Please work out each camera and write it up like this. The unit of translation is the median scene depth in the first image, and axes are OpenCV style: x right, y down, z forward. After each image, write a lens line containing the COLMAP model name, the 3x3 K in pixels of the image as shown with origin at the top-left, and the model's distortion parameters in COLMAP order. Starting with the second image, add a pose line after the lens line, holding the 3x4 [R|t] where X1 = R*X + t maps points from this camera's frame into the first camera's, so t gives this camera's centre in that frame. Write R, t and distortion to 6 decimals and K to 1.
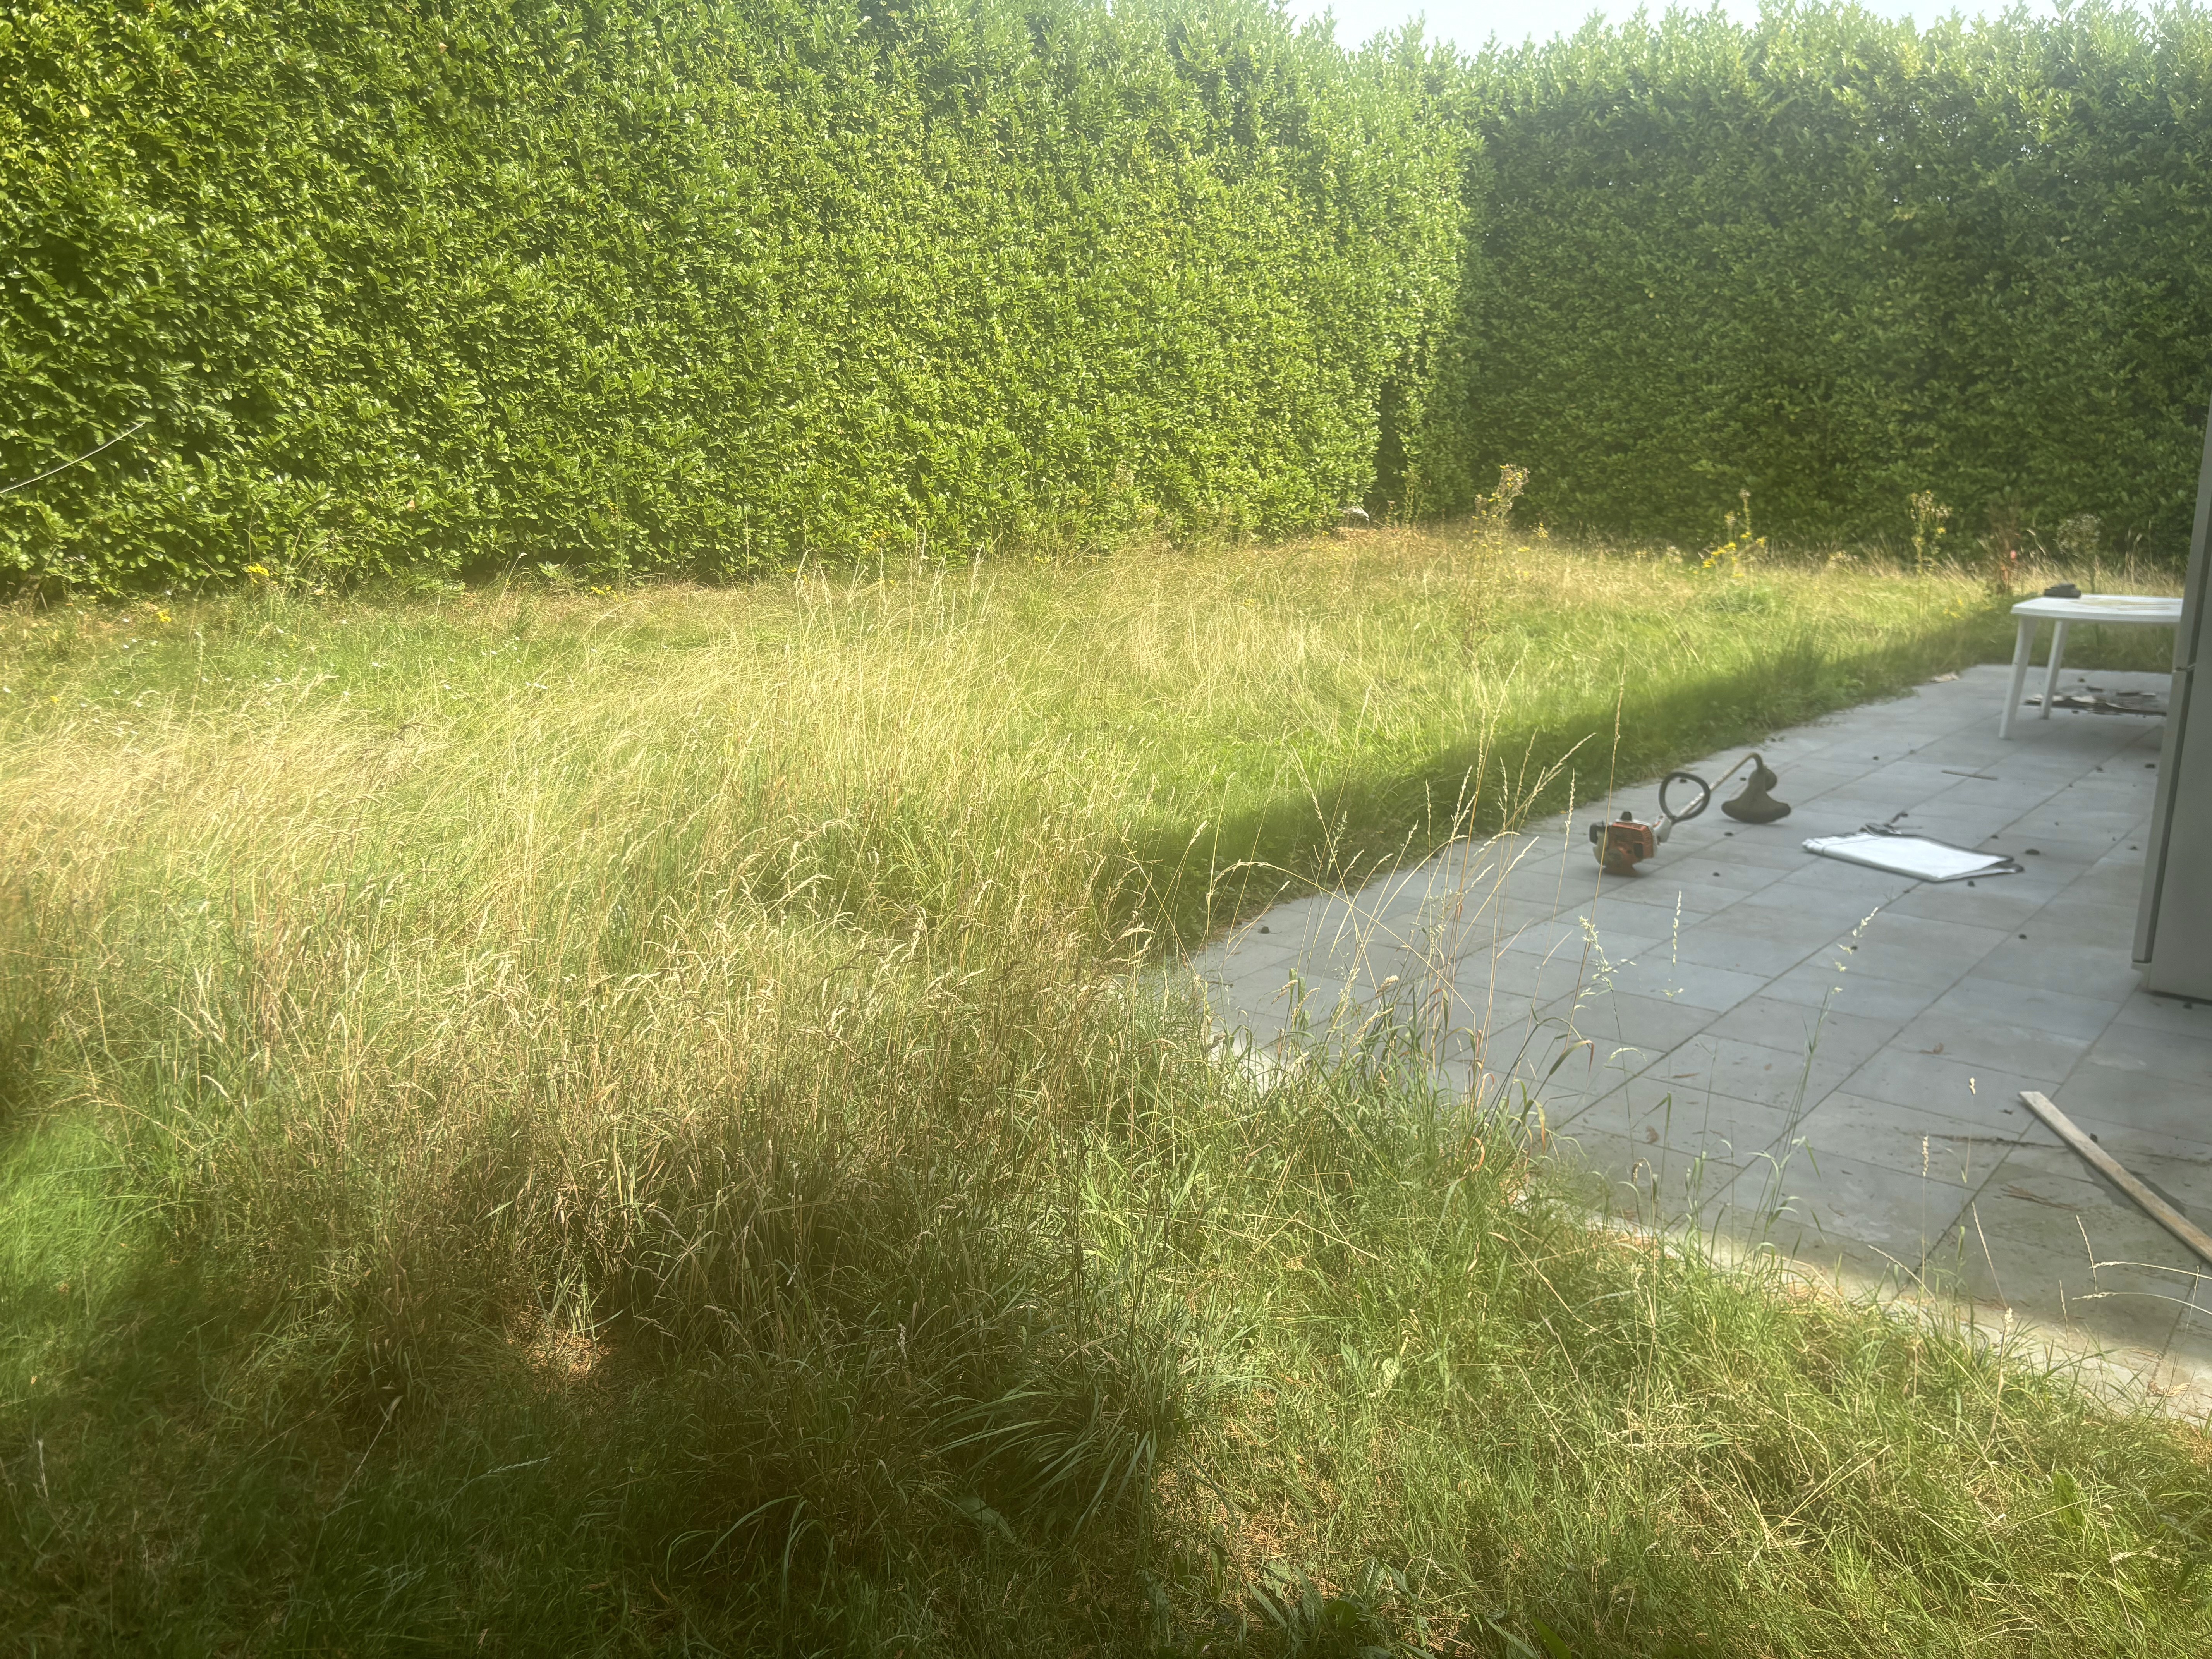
lens RADIAL K [[1659.0, 0, 1109.6], [0, 1659.0, 832.2], [0, 0, 1]] dist [0.001469, -0.014617]
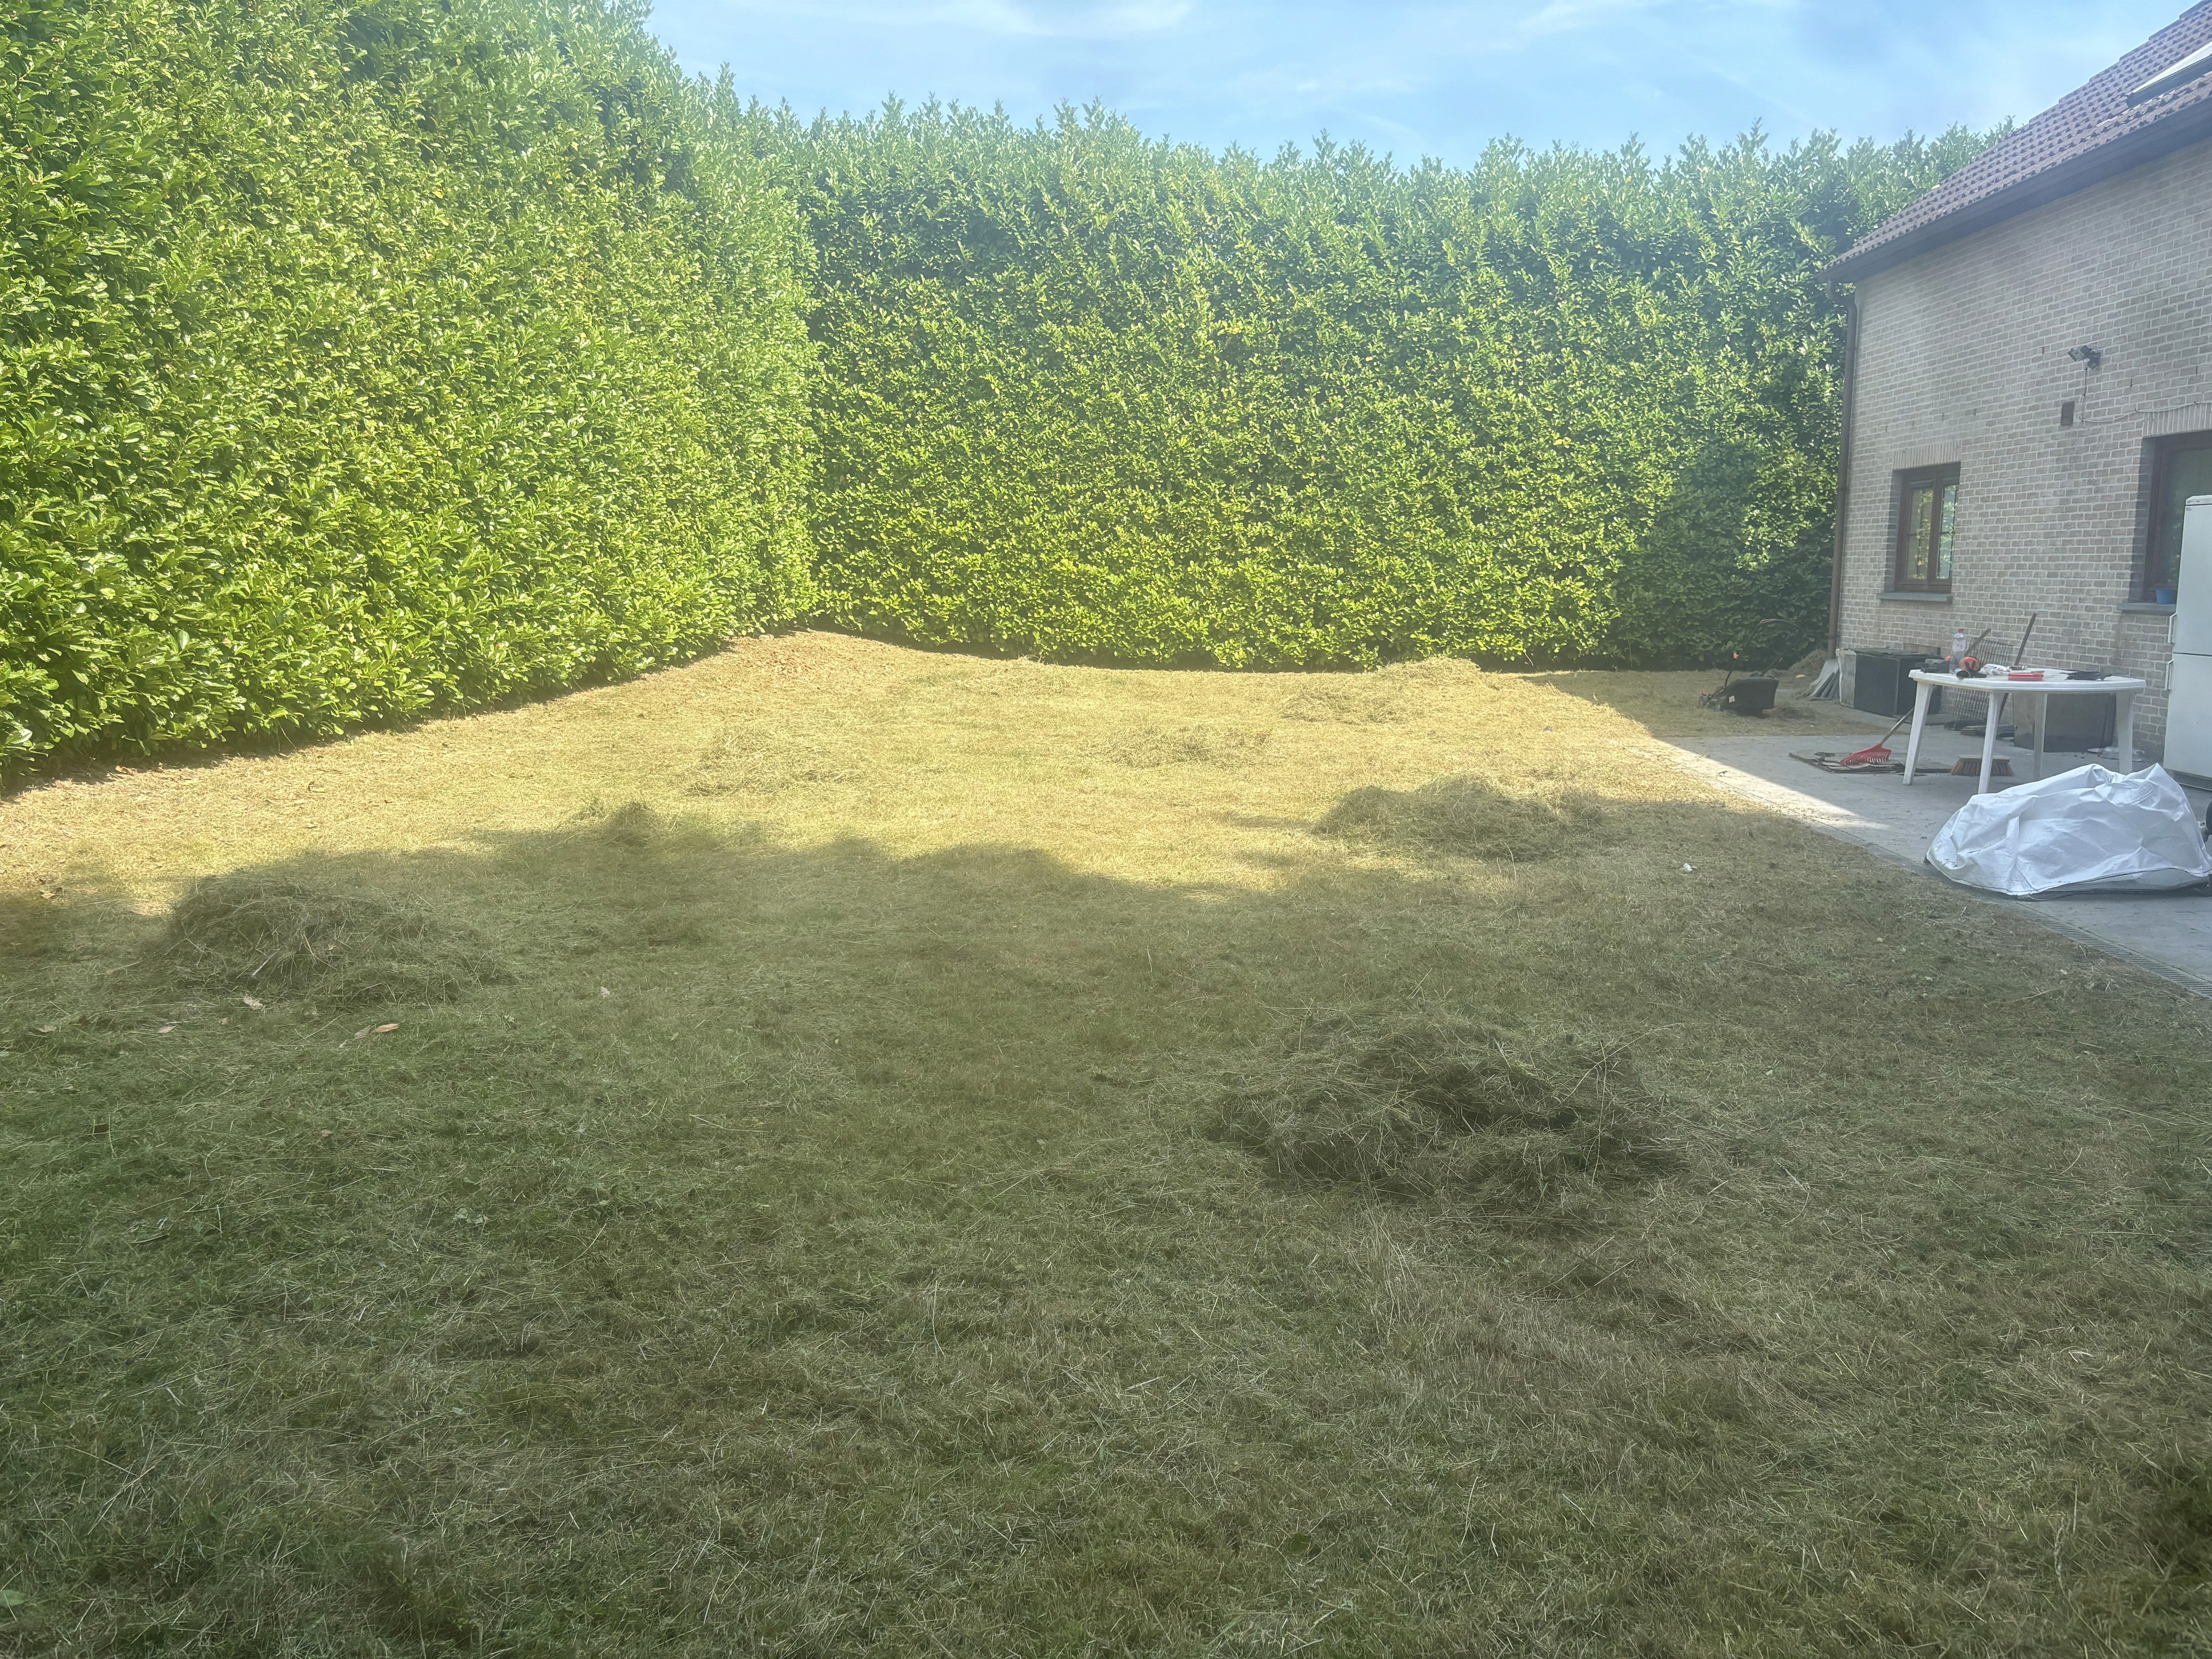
lens RADIAL K [[1659.0, 0, 1105.3], [0, 1659.0, 825.6], [0, 0, 1]] dist [0.001469, -0.014617]
pose [[0.797891, -0.101517, 0.594192, -0.259889], [0.140242, 0.989931, -0.019191, -0.051896], [-0.586261, 0.098643, 0.804094, 0.238865]]
